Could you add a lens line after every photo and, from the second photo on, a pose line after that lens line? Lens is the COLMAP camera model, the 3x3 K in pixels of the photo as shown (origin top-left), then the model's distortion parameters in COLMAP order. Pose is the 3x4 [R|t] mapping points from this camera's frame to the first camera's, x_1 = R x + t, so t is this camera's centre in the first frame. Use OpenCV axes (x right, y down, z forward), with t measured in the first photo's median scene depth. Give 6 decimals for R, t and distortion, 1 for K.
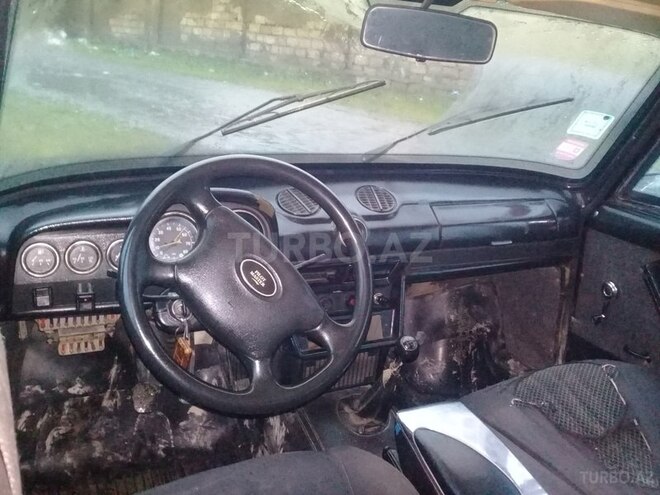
lens RADIAL K [[602.8, 0, 330.6], [0, 602.8, 245.4], [0, 0, 1]] dist [0.014511, 0.000000]
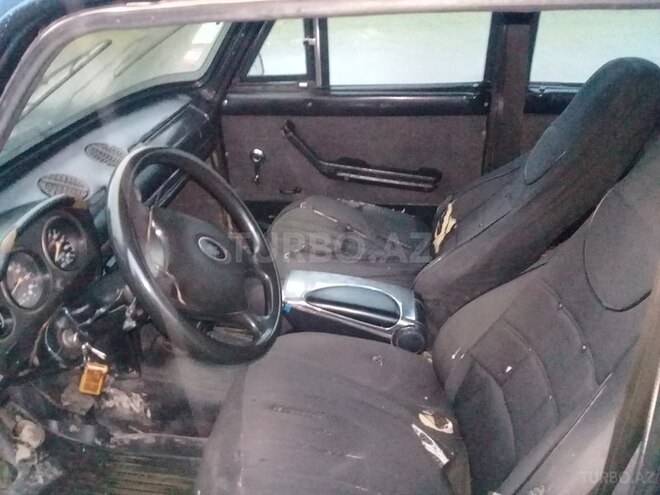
lens RADIAL K [[602.8, 0, 330.1], [0, 602.8, 249.0], [0, 0, 1]] dist [0.014511, 0.000000]
pose [[0.533438, -0.482892, 0.694449, -0.457586], [0.333414, 0.874587, 0.352042, -0.156520], [-0.777354, 0.043746, 0.627541, 0.073884]]
